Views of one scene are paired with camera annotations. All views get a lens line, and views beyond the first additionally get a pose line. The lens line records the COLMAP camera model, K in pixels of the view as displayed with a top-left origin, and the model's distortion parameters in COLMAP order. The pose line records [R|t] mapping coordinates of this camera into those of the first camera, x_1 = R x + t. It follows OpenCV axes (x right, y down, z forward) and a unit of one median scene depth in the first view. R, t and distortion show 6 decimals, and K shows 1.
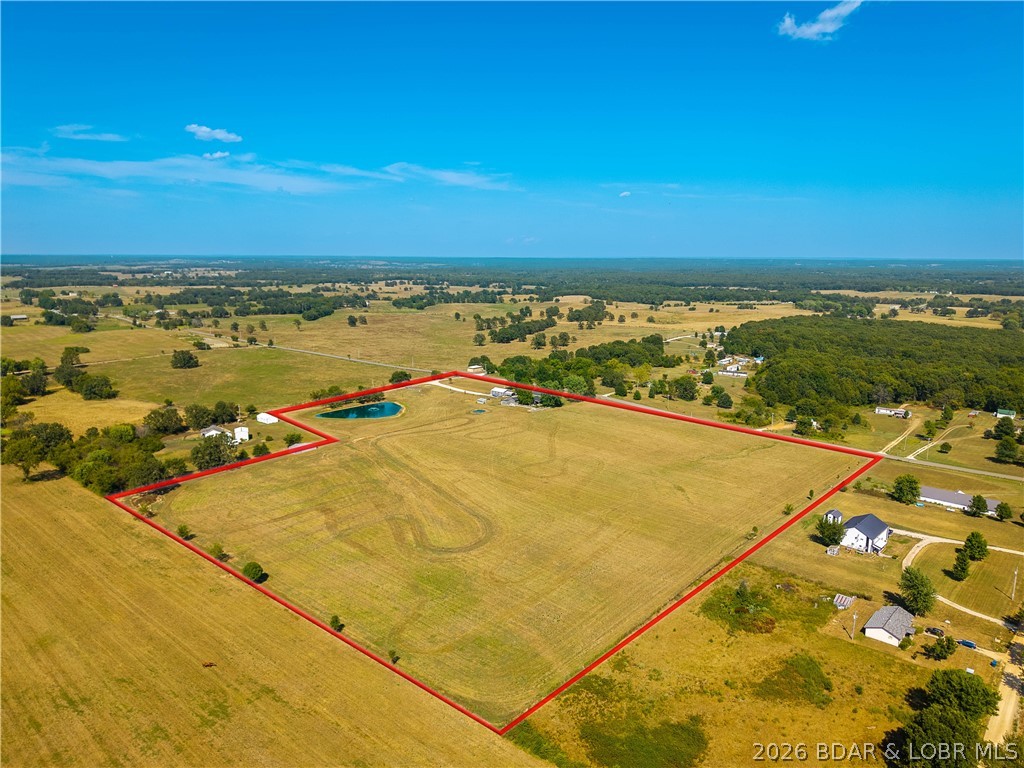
lens RADIAL K [[689.3, 0, 510.7], [0, 689.3, 383.4], [0, 0, 1]] dist [0.003198, 0.001527]
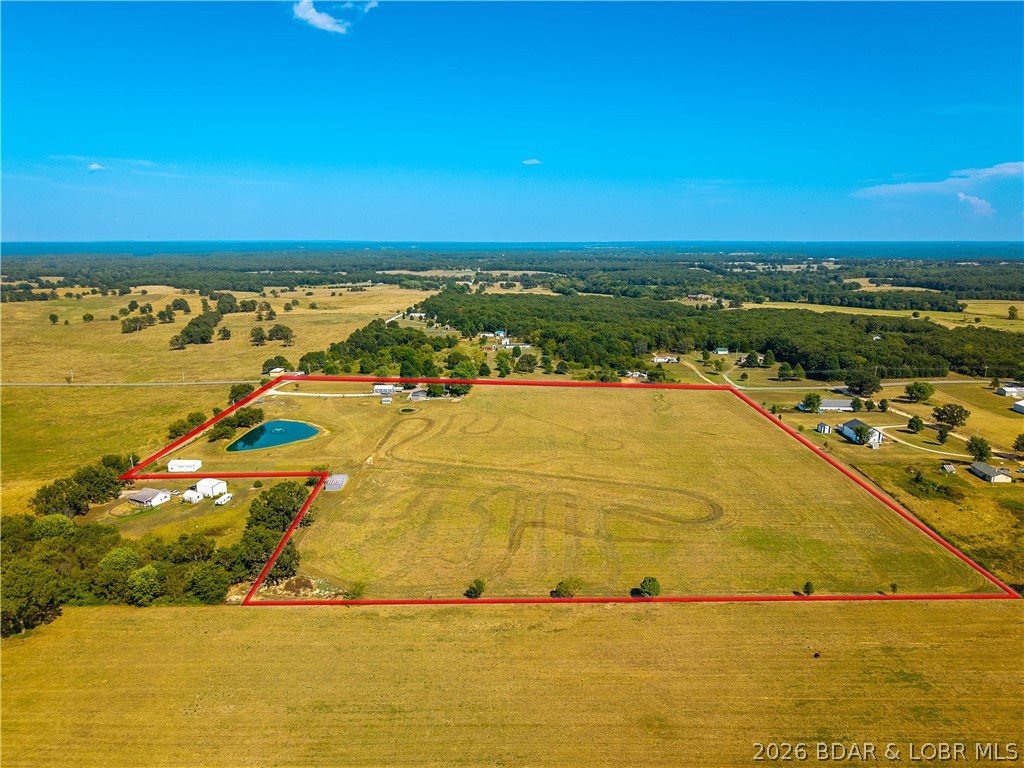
lens RADIAL K [[689.3, 0, 510.7], [0, 689.3, 383.4], [0, 0, 1]] dist [0.003198, 0.001527]
pose [[0.756207, -0.137744, 0.639670, -0.412544], [0.123455, 0.990069, 0.067251, -0.030697], [-0.642580, 0.028115, 0.765702, 0.158792]]
